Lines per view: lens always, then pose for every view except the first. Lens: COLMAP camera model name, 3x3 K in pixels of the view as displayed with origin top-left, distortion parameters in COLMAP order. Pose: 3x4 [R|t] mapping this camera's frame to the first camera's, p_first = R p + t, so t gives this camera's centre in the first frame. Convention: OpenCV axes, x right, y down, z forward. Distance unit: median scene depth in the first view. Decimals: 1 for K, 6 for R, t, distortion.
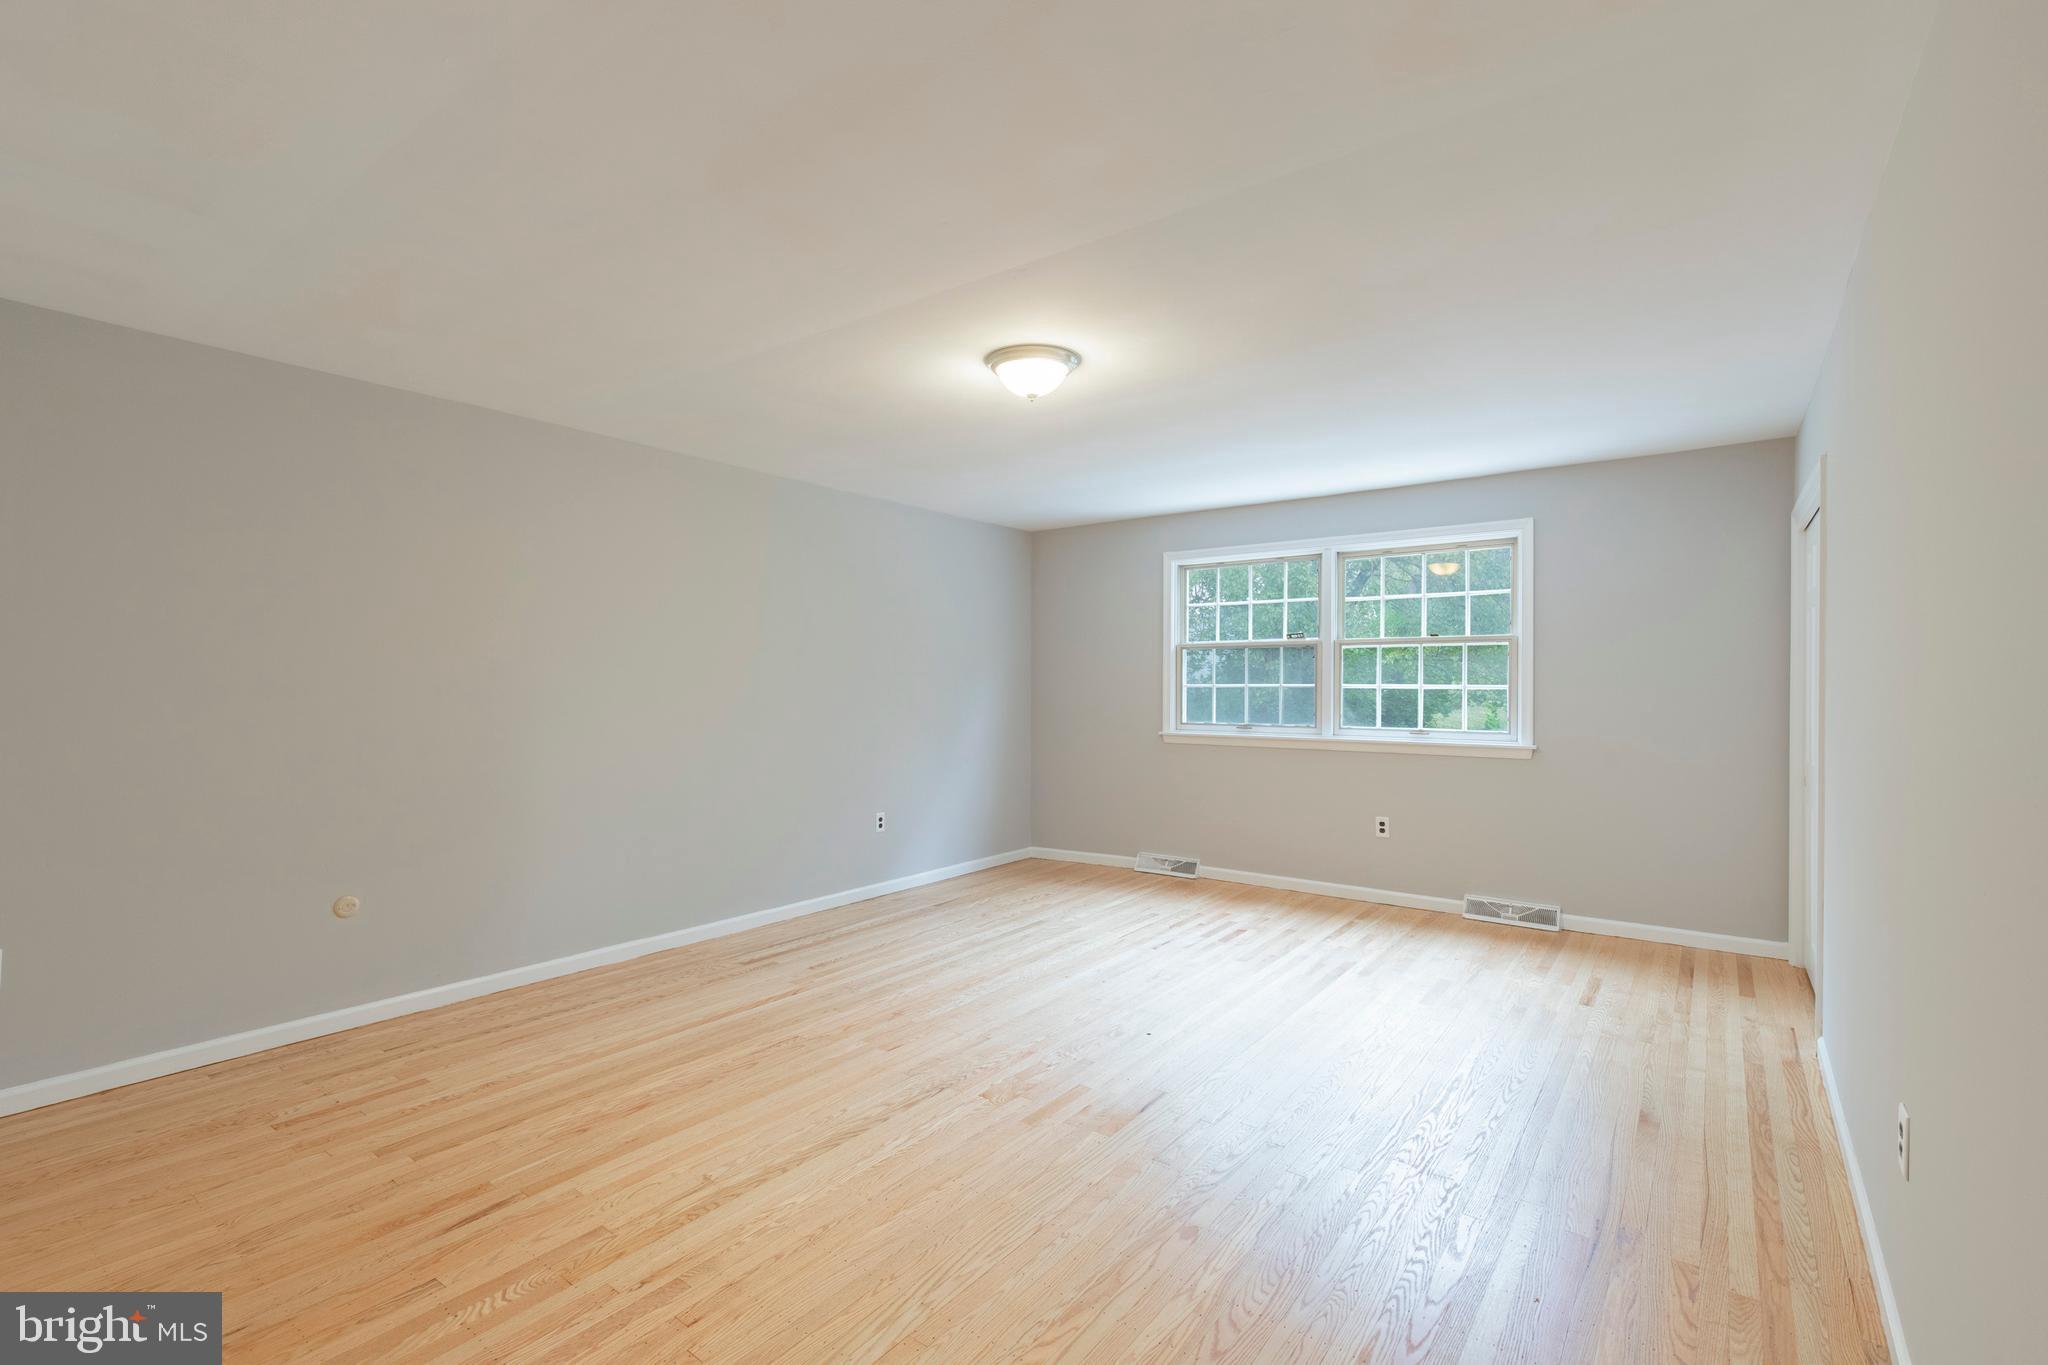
lens RADIAL K [[926.1, 0, 1021.9], [0, 926.1, 674.9], [0, 0, 1]] dist [0.011905, 0.000022]
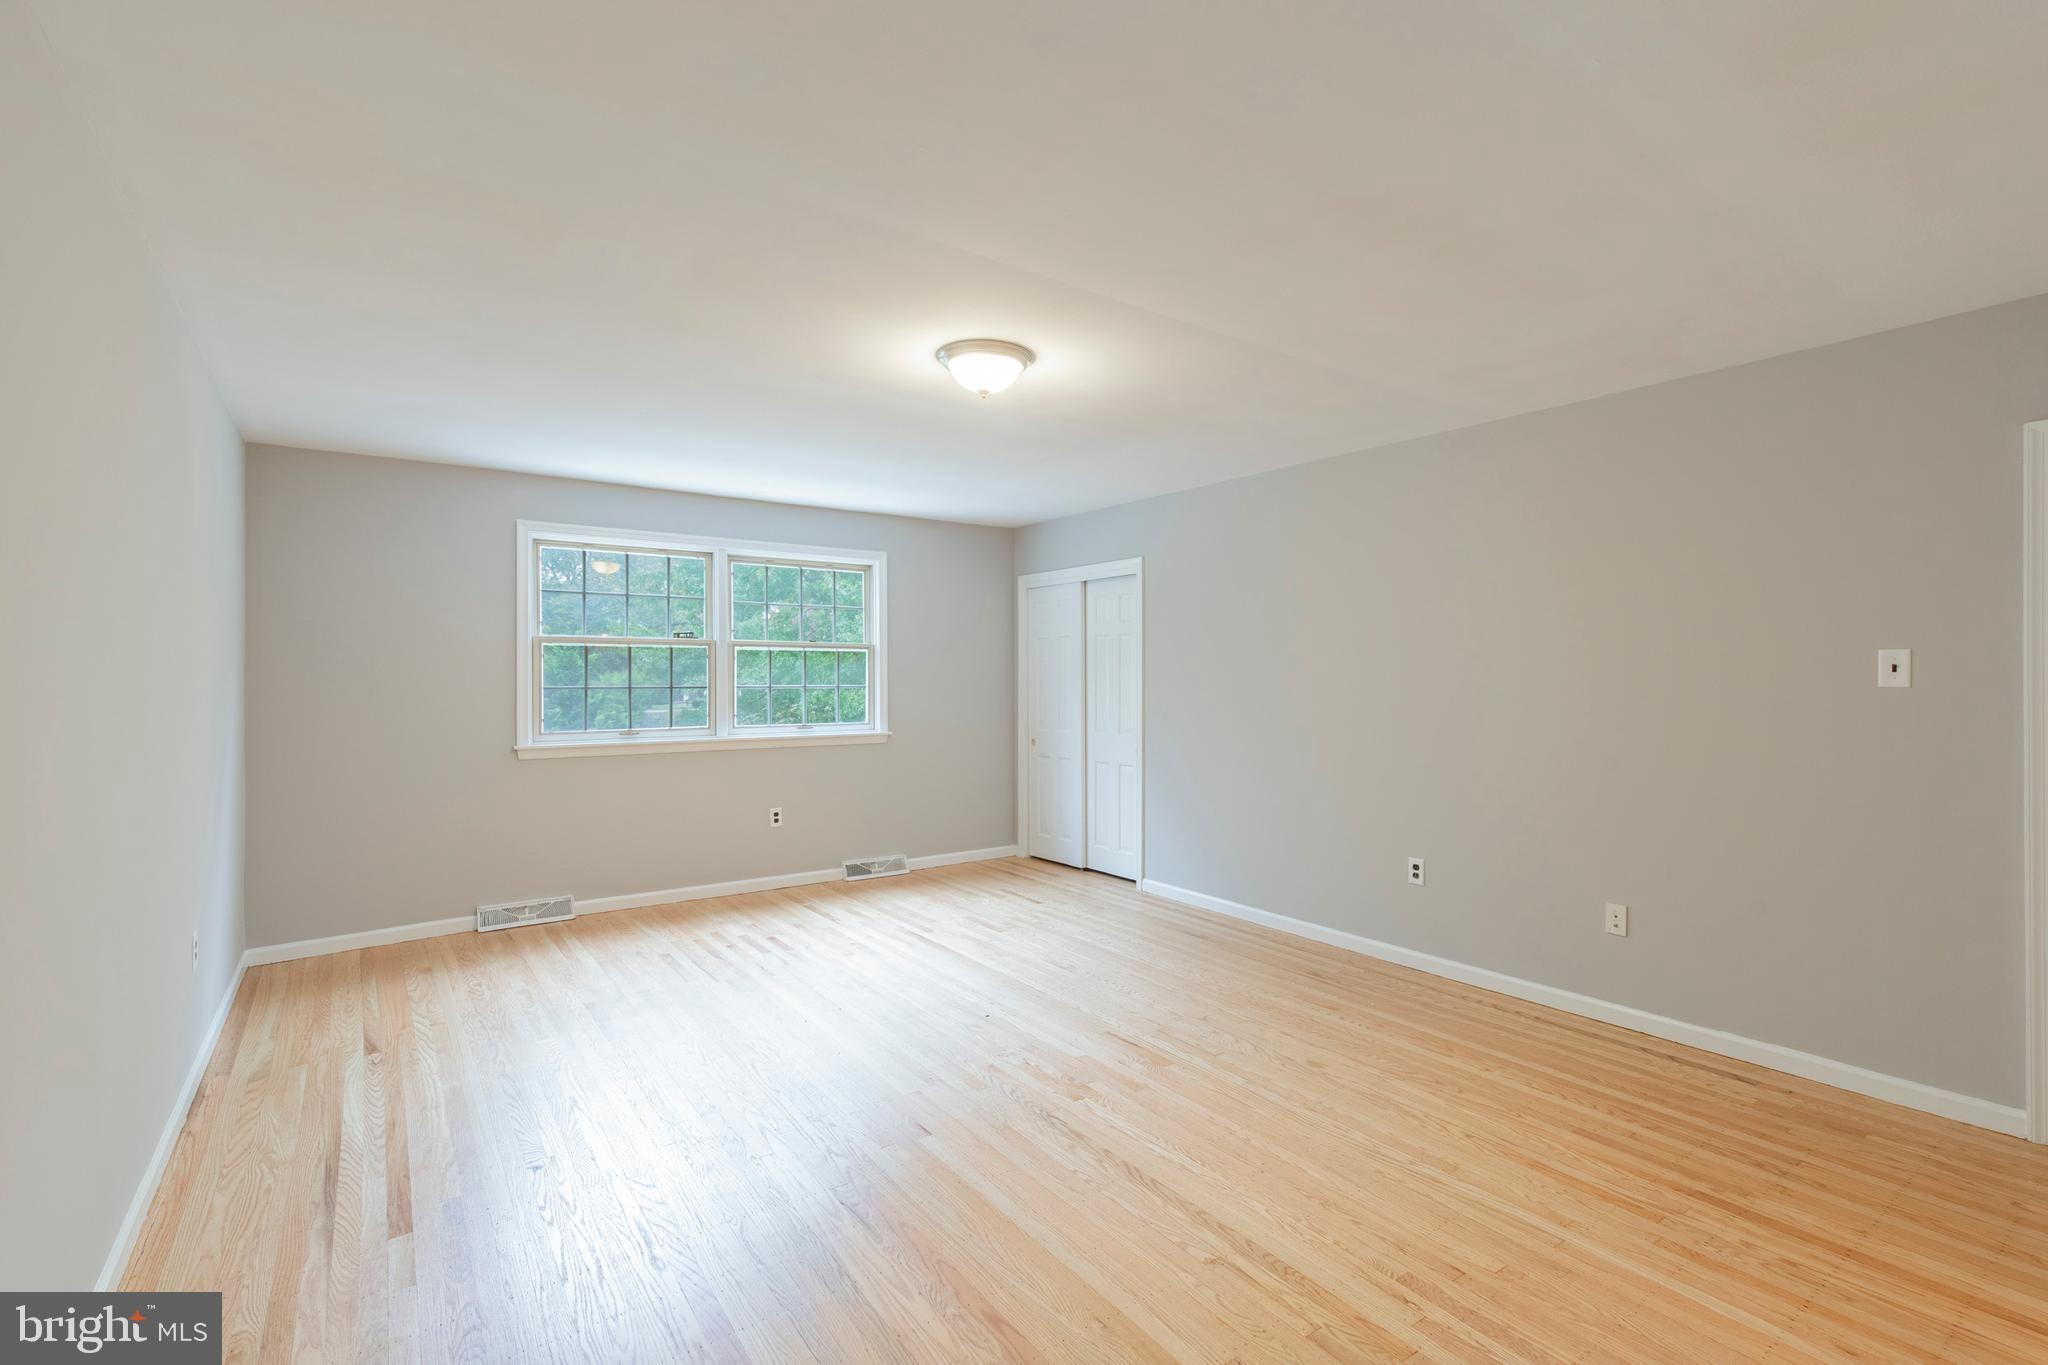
lens RADIAL K [[926.1, 0, 1019.8], [0, 926.1, 664.0], [0, 0, 1]] dist [0.011905, 0.000022]
pose [[0.301243, 0.015139, 0.953427, -0.648953], [-0.007859, 0.999879, -0.013394, -0.001386], [-0.953515, -0.003458, 0.301325, 0.481479]]
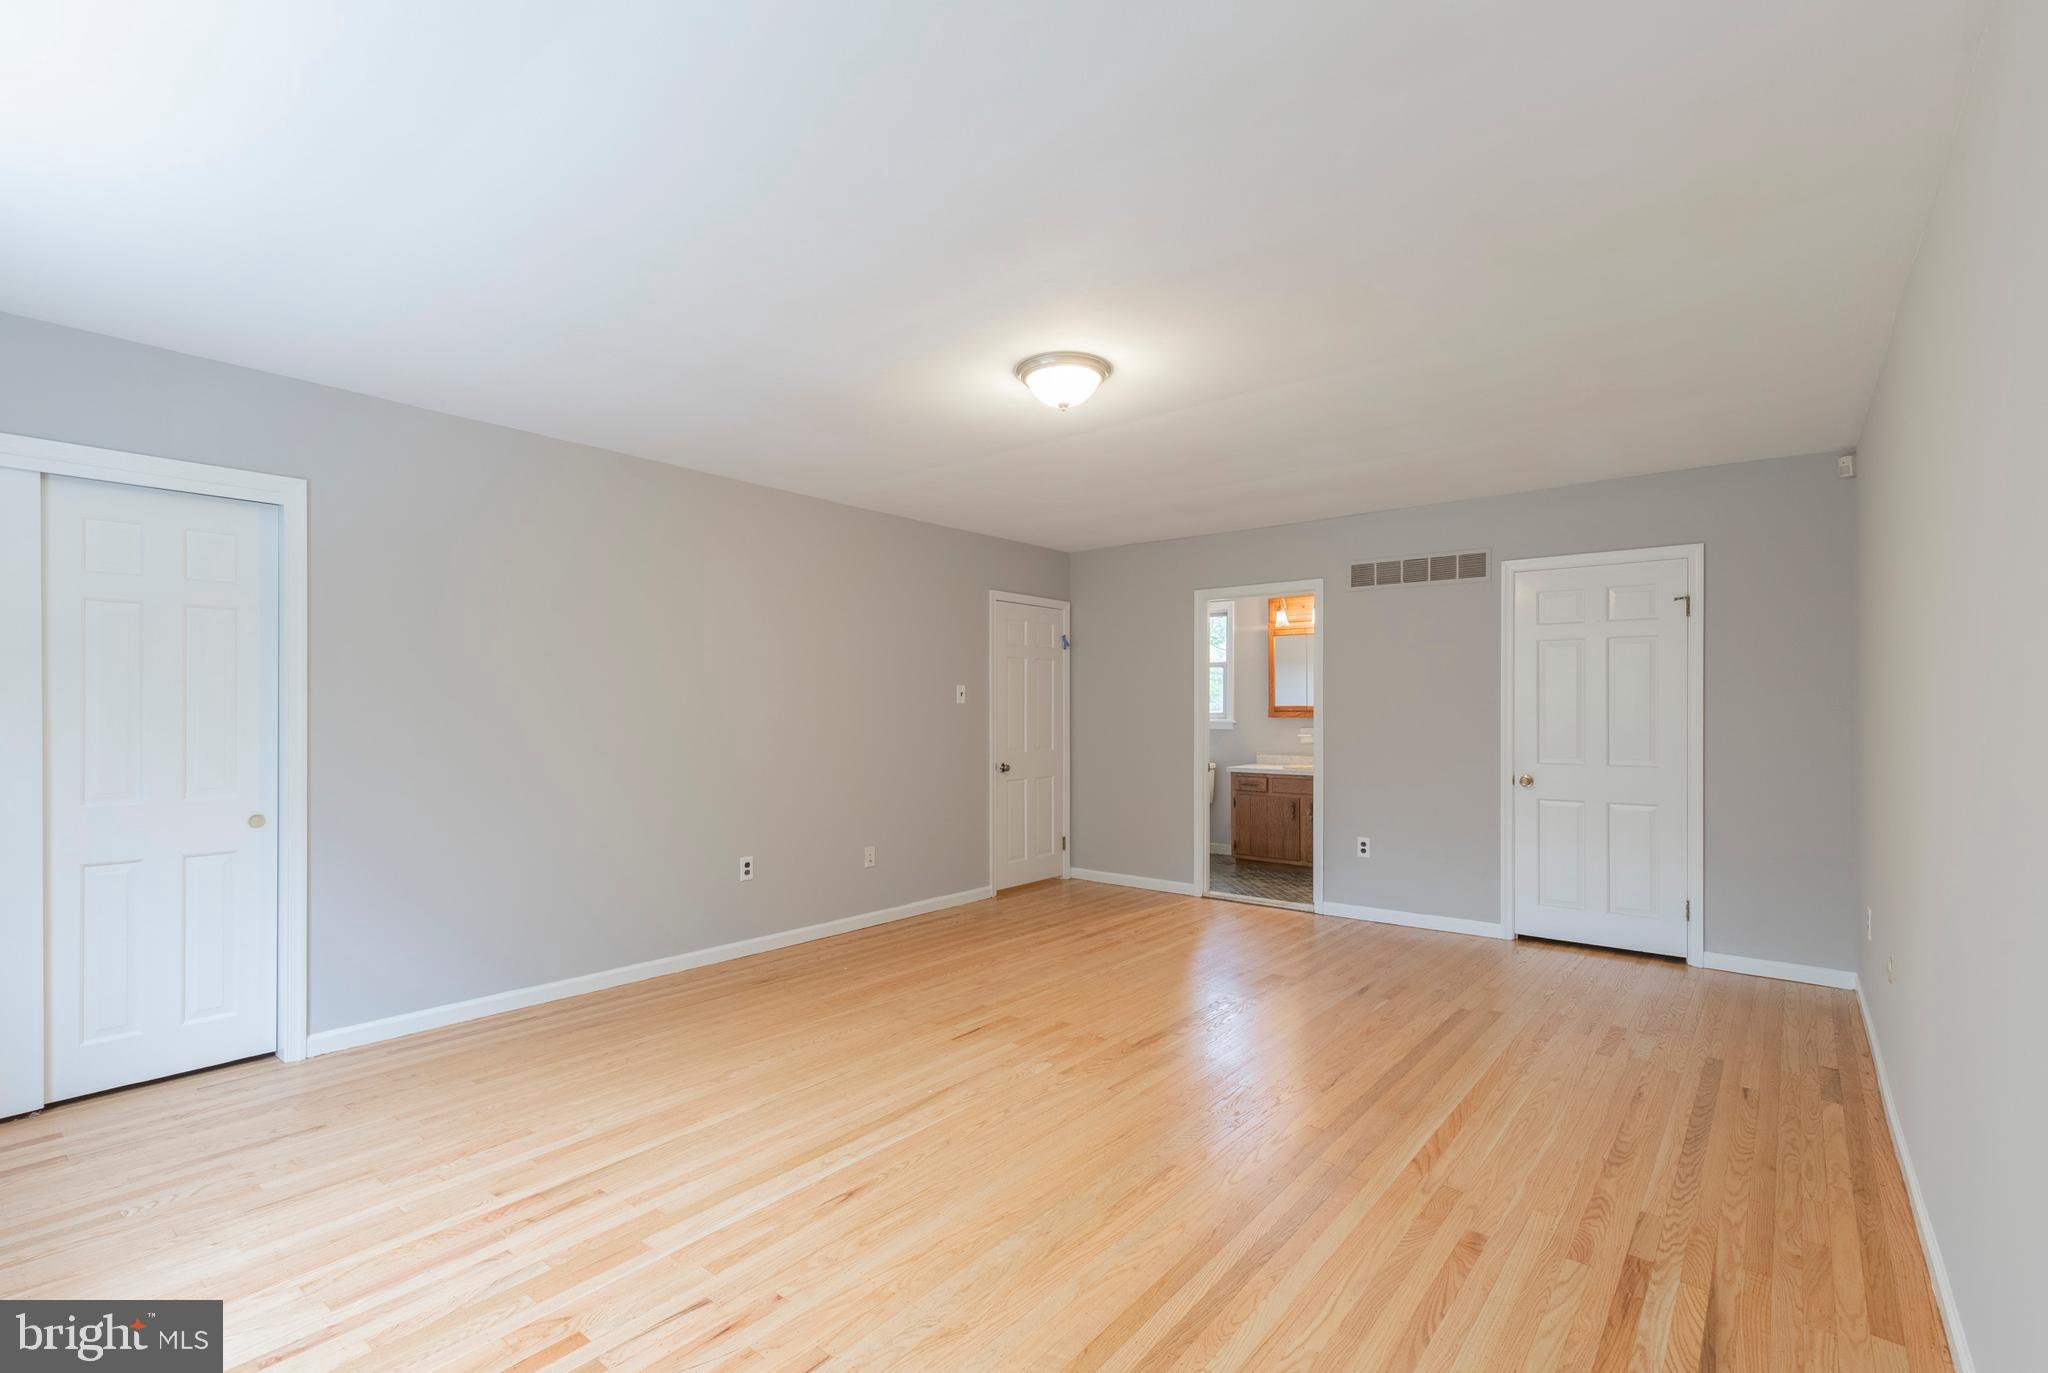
lens RADIAL K [[926.1, 0, 1025.3], [0, 926.1, 707.2], [0, 0, 1]] dist [0.011905, 0.000022]
pose [[-0.999407, -0.001452, 0.034402, 0.012590], [-0.001756, 0.999960, -0.008823, 0.018024], [-0.034388, -0.008878, -0.999369, 1.413042]]
